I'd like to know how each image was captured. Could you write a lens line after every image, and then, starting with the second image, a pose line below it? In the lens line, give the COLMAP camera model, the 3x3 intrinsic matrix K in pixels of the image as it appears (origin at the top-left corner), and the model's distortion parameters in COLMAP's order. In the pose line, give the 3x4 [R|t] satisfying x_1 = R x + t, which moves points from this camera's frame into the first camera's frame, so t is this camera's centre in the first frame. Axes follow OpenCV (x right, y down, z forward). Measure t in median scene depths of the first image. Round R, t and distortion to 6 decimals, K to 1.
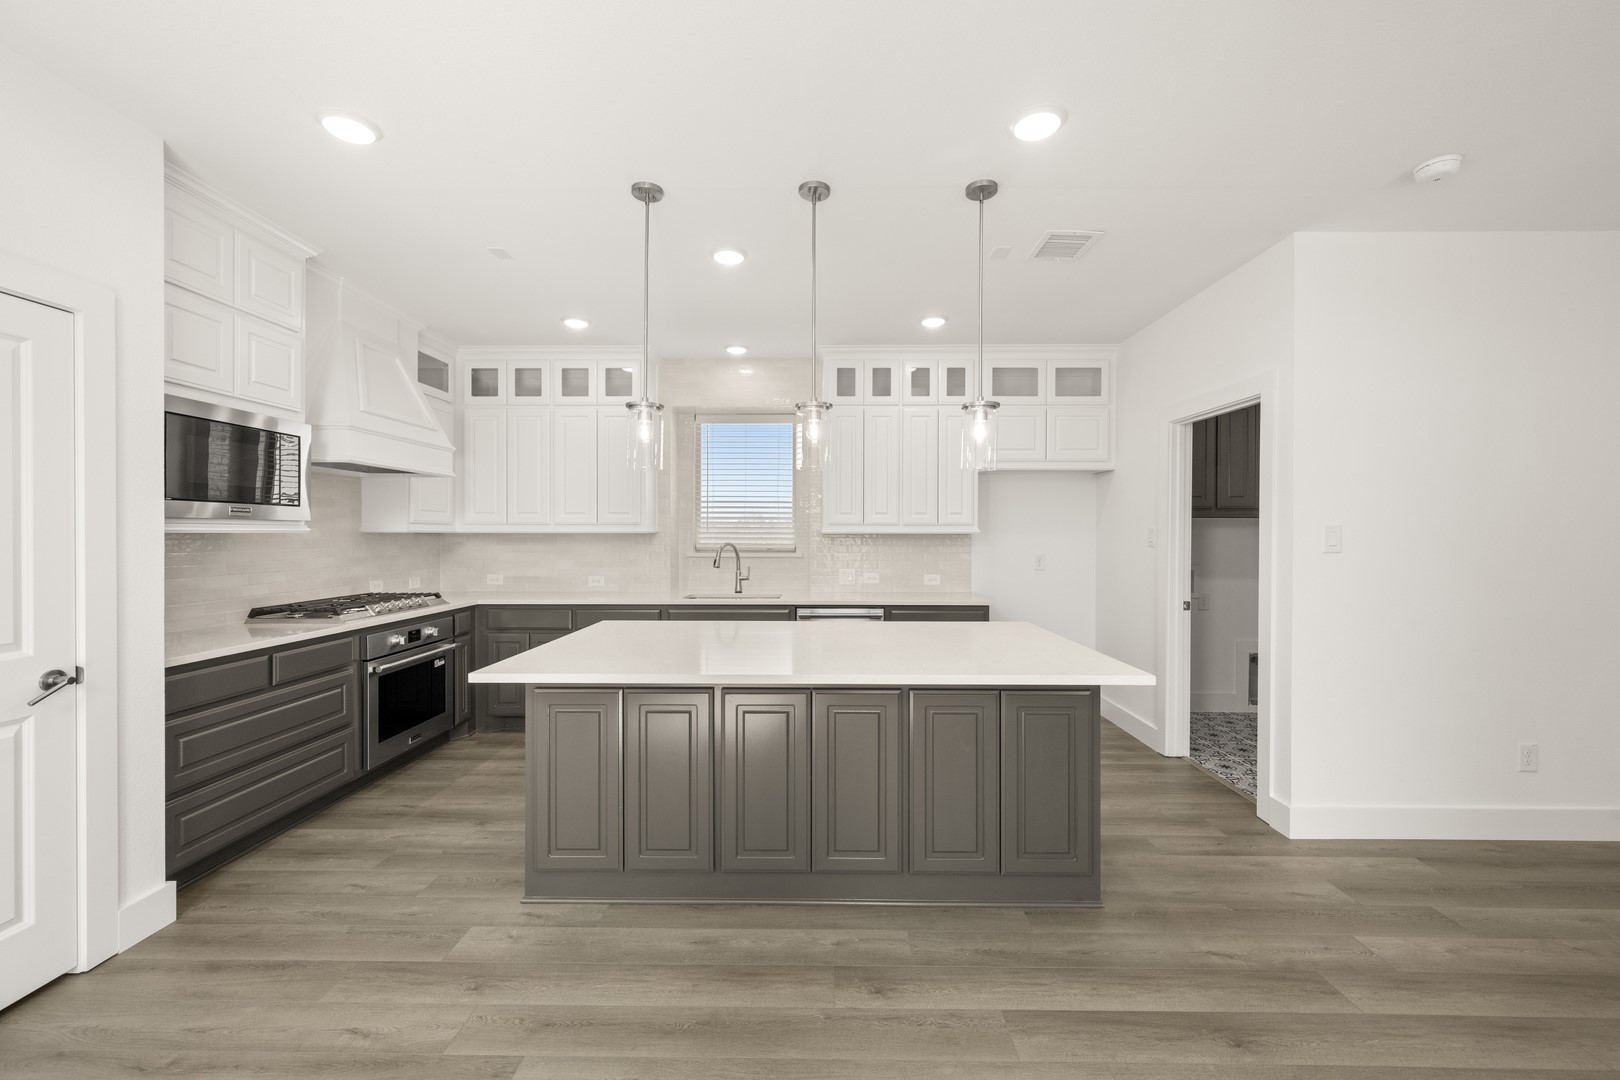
lens RADIAL K [[637.2, 0, 814.1], [0, 637.2, 536.0], [0, 0, 1]] dist [0.002533, 0.000497]
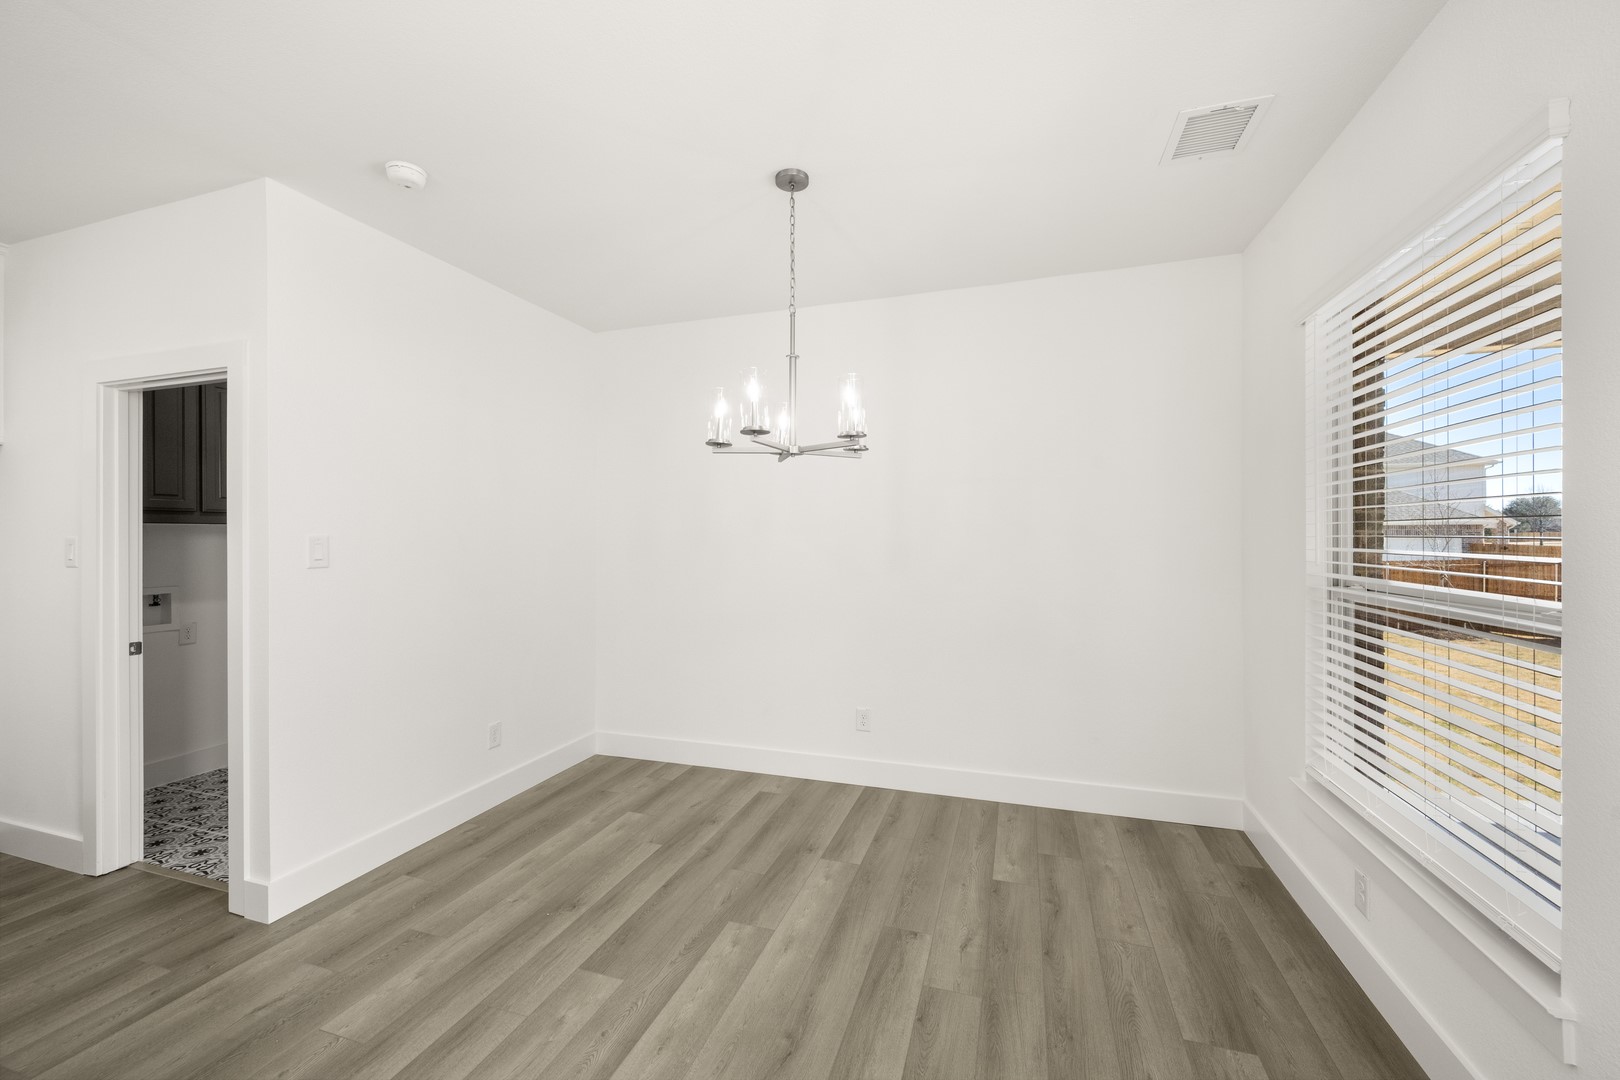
lens RADIAL K [[639.9, 0, 812.3], [0, 639.9, 538.4], [0, 0, 1]] dist [0.000866, 0.000359]
pose [[0.301664, -0.008044, 0.953380, 0.171288], [0.010575, 0.999931, 0.005091, -0.010669], [-0.953356, 0.008546, 0.301728, 0.088430]]
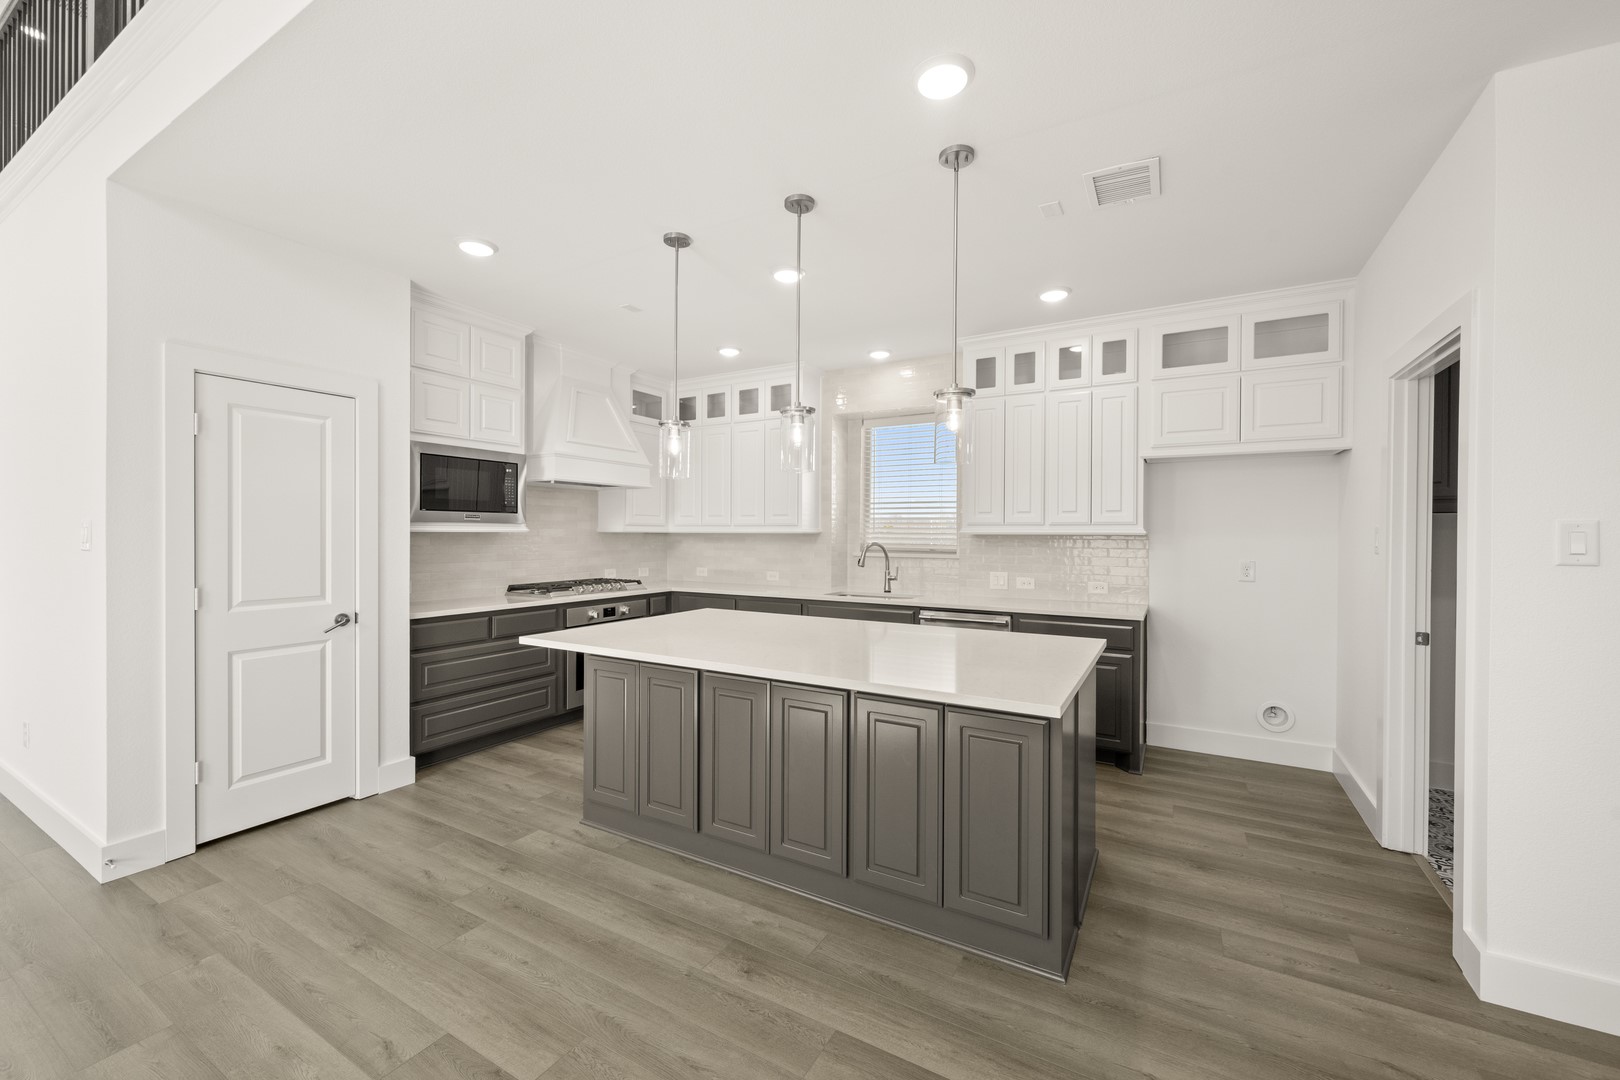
lens RADIAL K [[637.2, 0, 814.1], [0, 637.2, 536.0], [0, 0, 1]] dist [0.002533, 0.000497]
pose [[0.875263, 0.004193, -0.483628, 0.433234], [-0.005239, 0.999986, -0.000812, 0.001470], [0.483618, 0.003245, 0.875273, 0.085608]]
